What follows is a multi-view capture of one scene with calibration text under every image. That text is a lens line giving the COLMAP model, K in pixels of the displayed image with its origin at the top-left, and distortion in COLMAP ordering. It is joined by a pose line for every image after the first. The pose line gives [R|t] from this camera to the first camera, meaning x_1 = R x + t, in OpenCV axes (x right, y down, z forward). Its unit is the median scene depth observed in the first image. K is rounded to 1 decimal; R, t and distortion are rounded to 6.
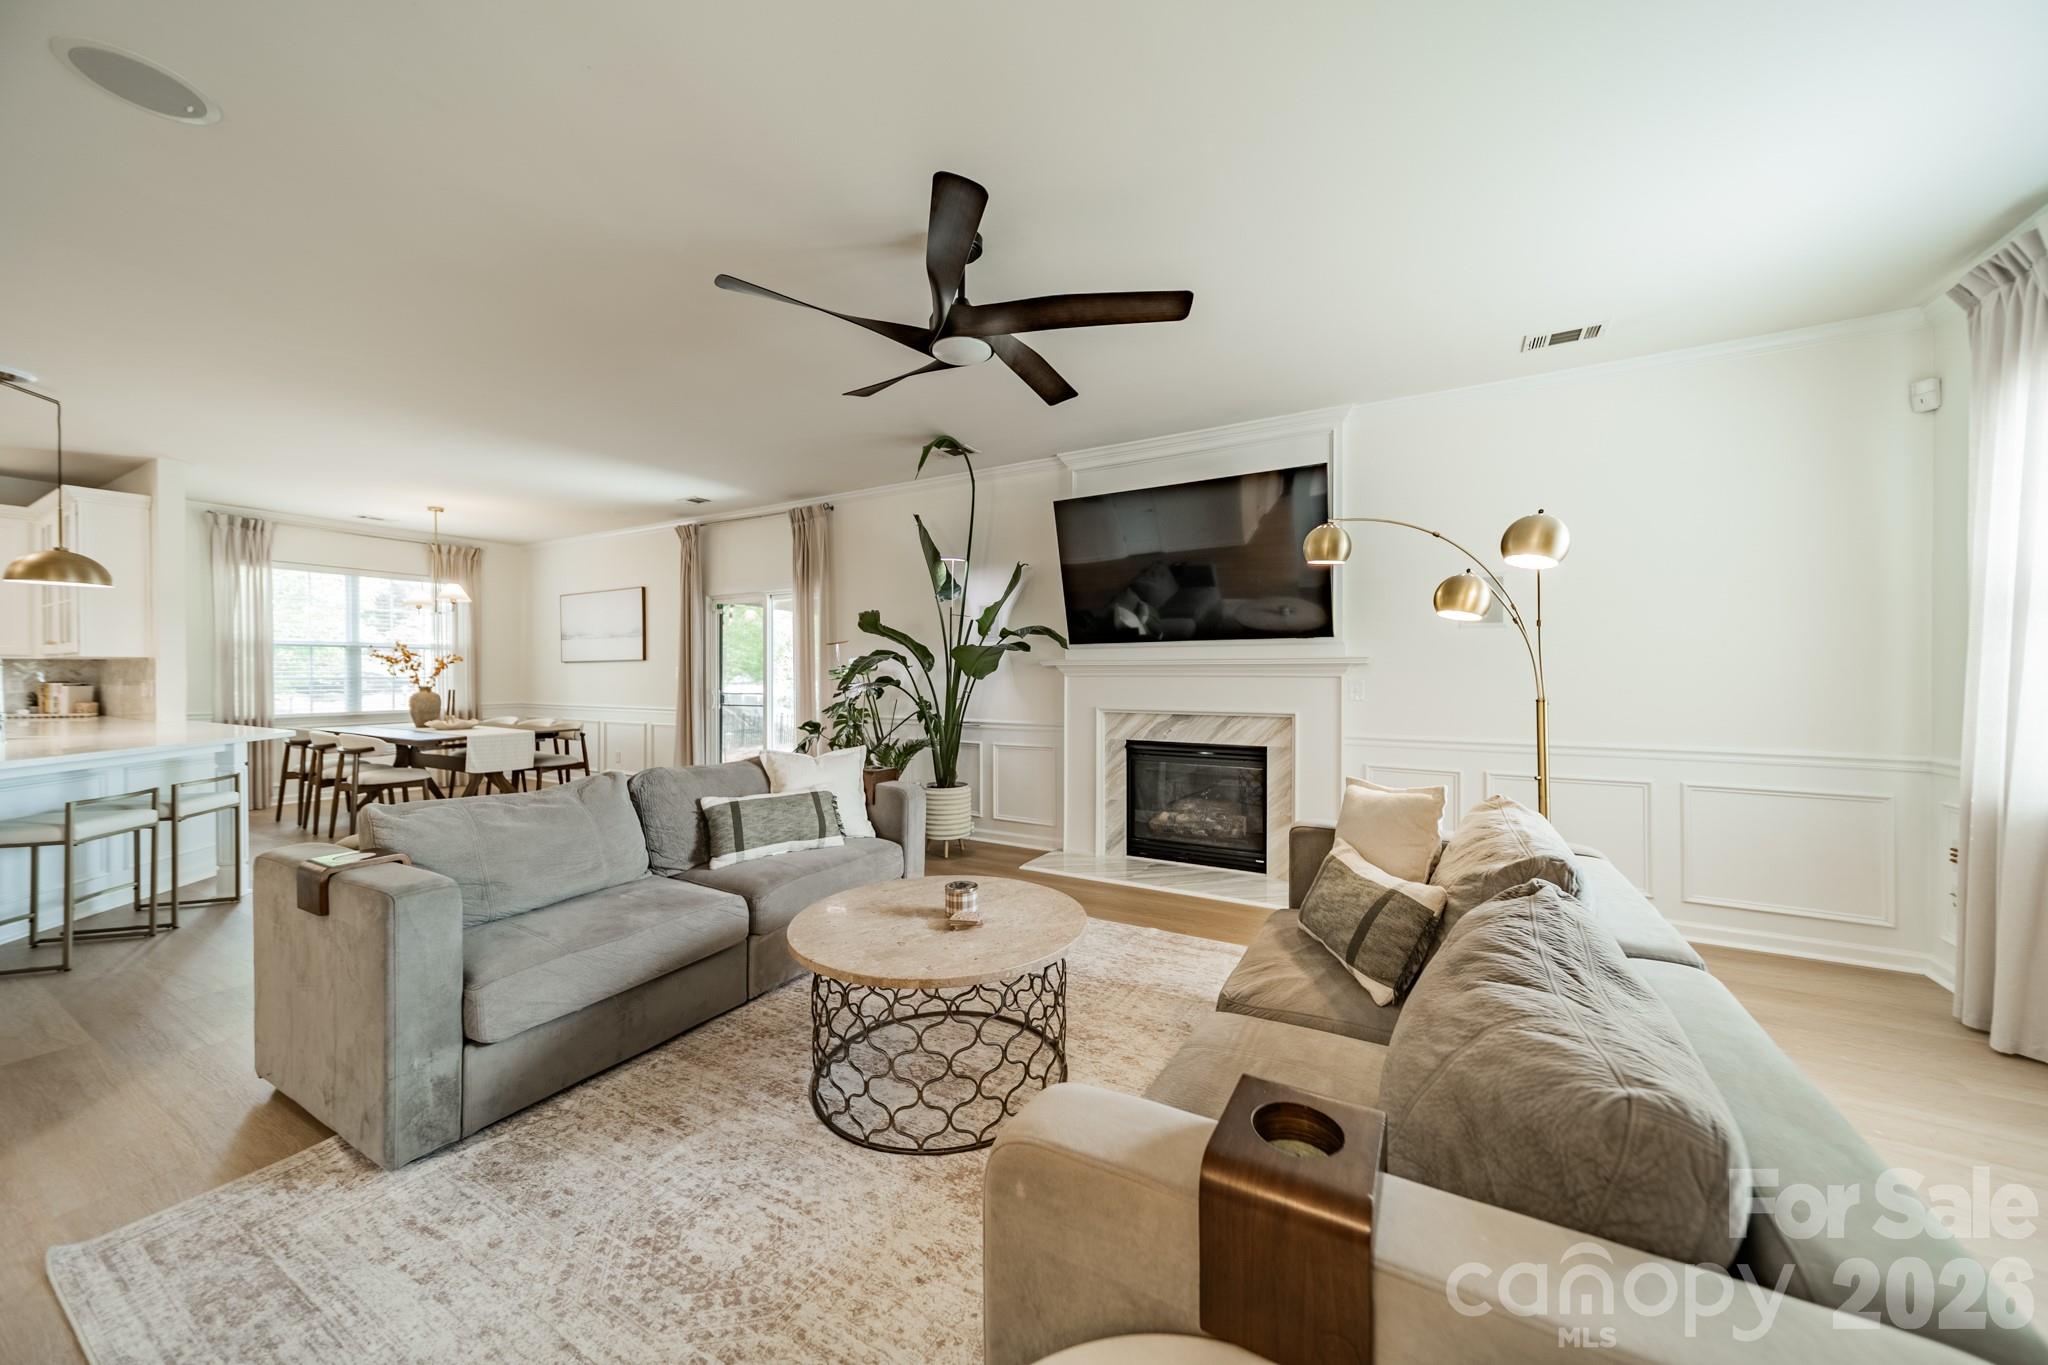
lens RADIAL K [[719.7, 0, 1028.8], [0, 719.7, 676.6], [0, 0, 1]] dist [0.007149, -0.000280]
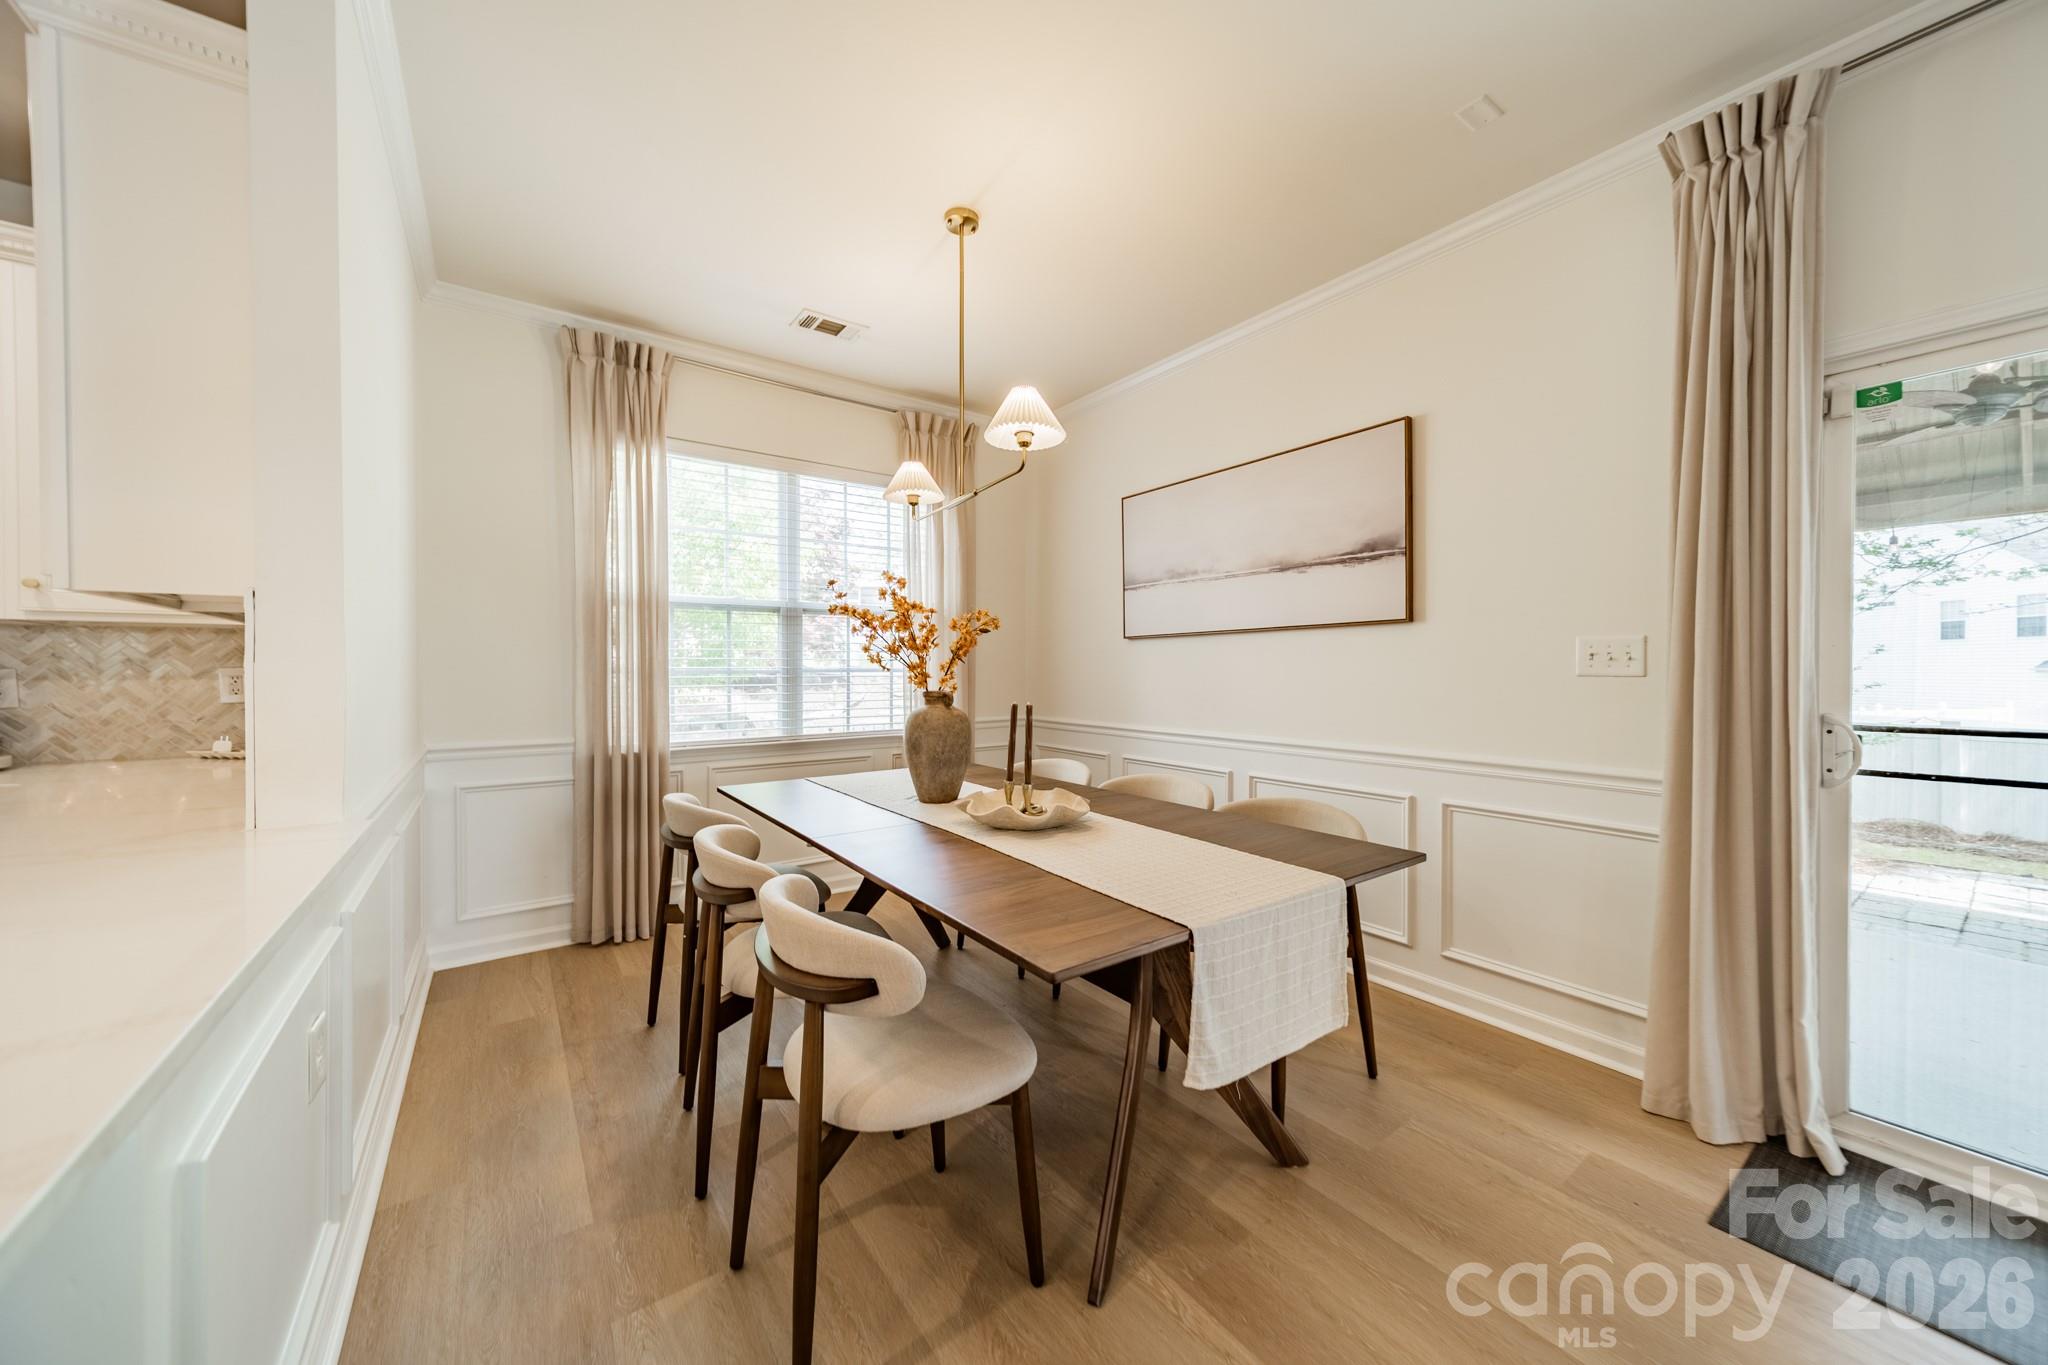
lens RADIAL K [[719.7, 0, 1030.4], [0, 719.7, 673.9], [0, 0, 1]] dist [0.007149, -0.000280]
pose [[0.911731, 0.002103, -0.410782, -0.839351], [-0.000623, 0.999993, 0.003736, 0.003435], [0.410787, -0.003151, 0.911726, 0.892115]]
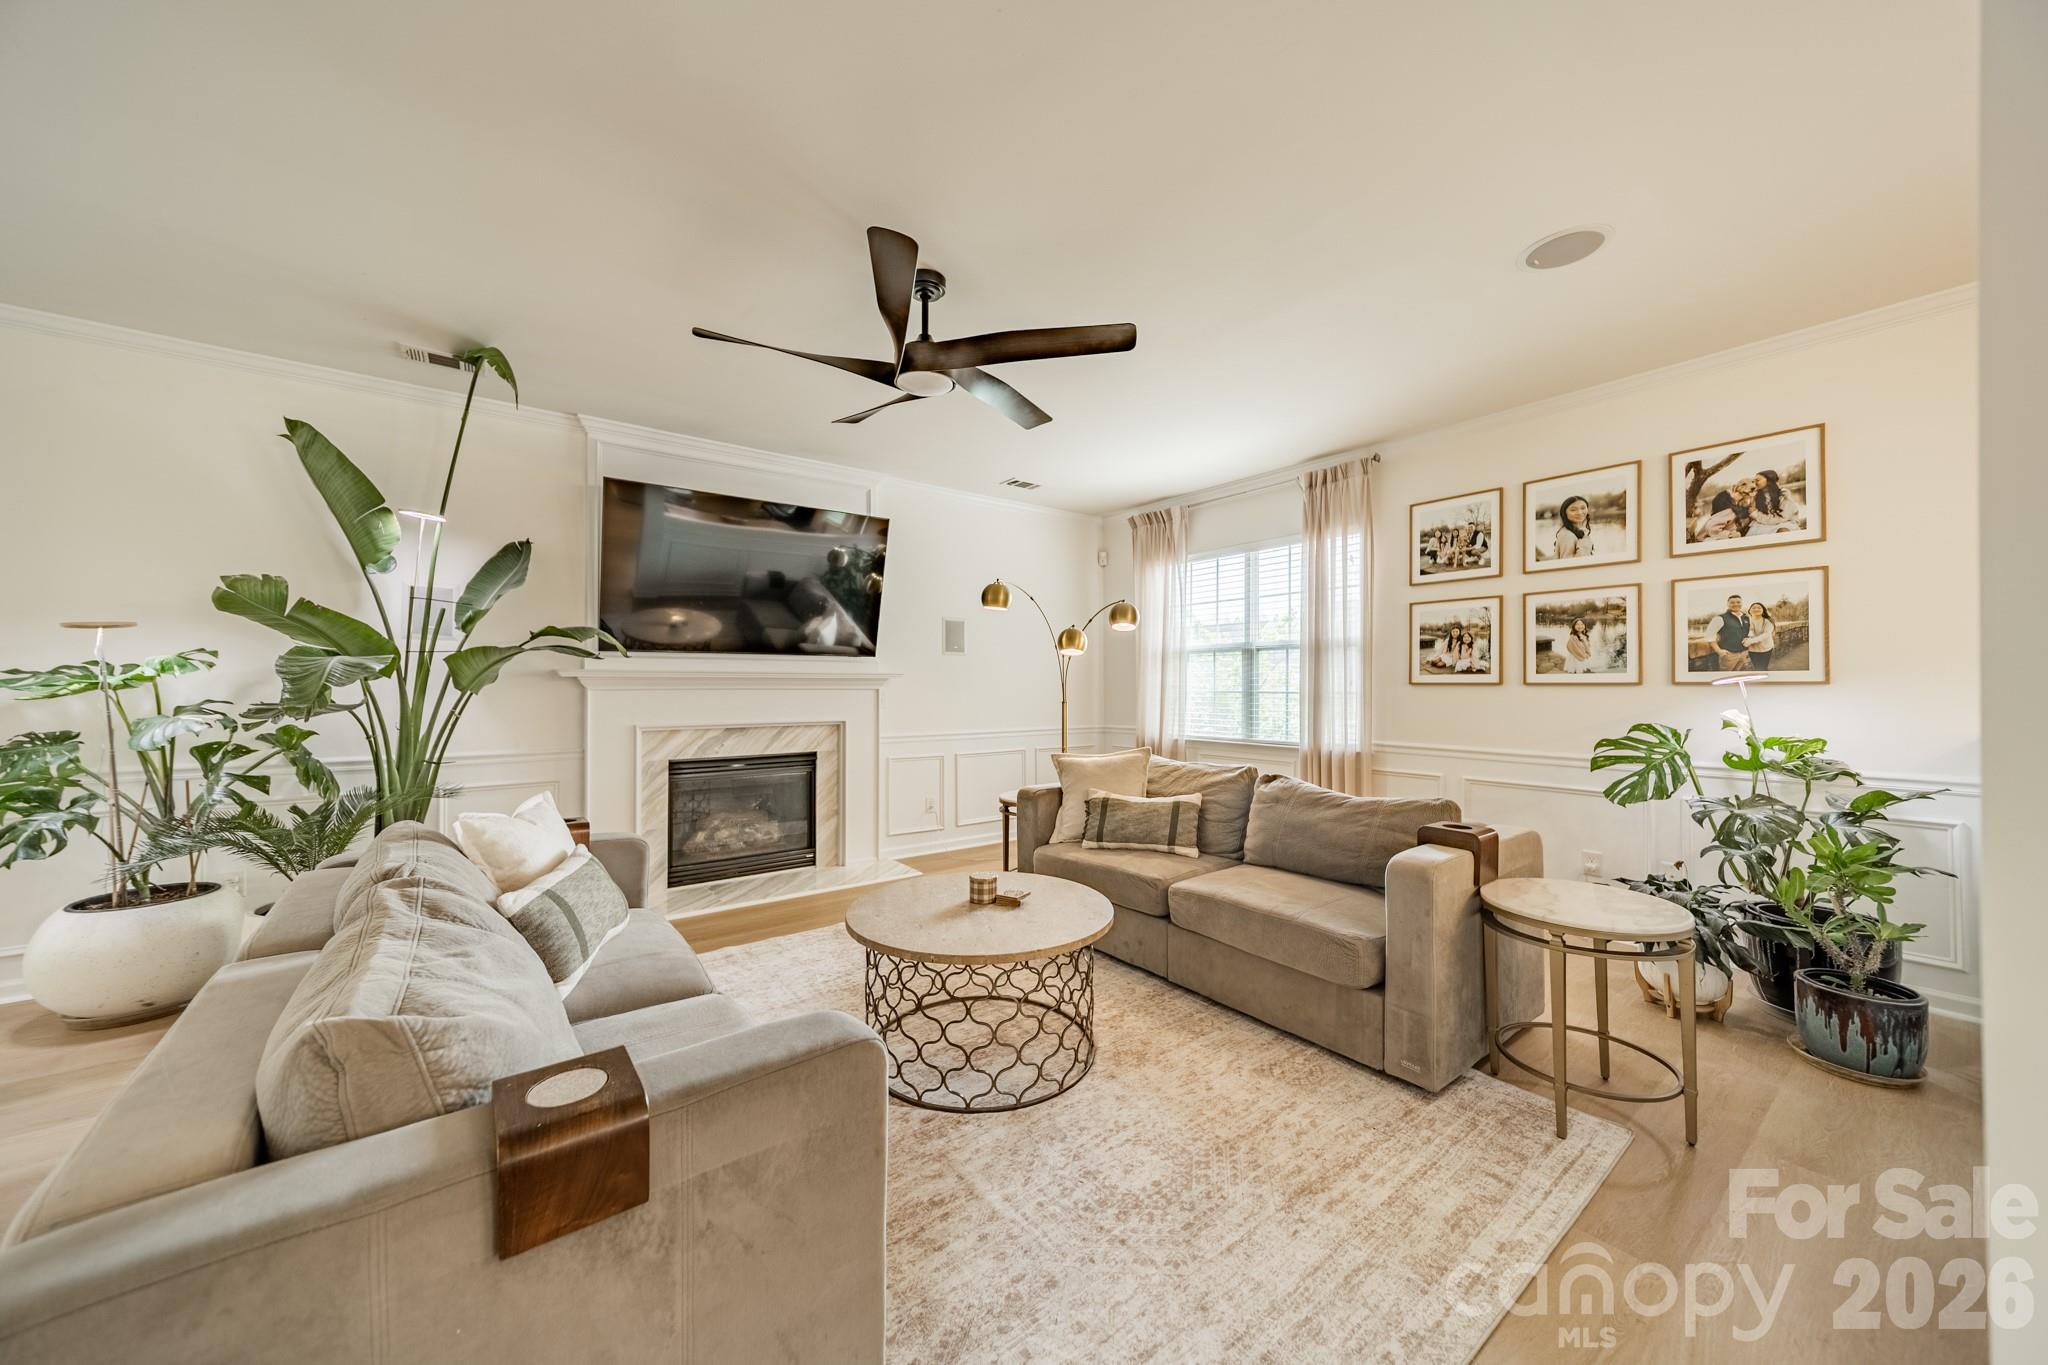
lens RADIAL K [[719.7, 0, 1029.0], [0, 719.7, 678.7], [0, 0, 1]] dist [0.007149, -0.000280]
pose [[0.391616, 0.009608, 0.920079, -0.501923], [0.003530, 0.999922, -0.011944, -0.001635], [-0.920122, 0.007925, 0.391551, 0.222121]]
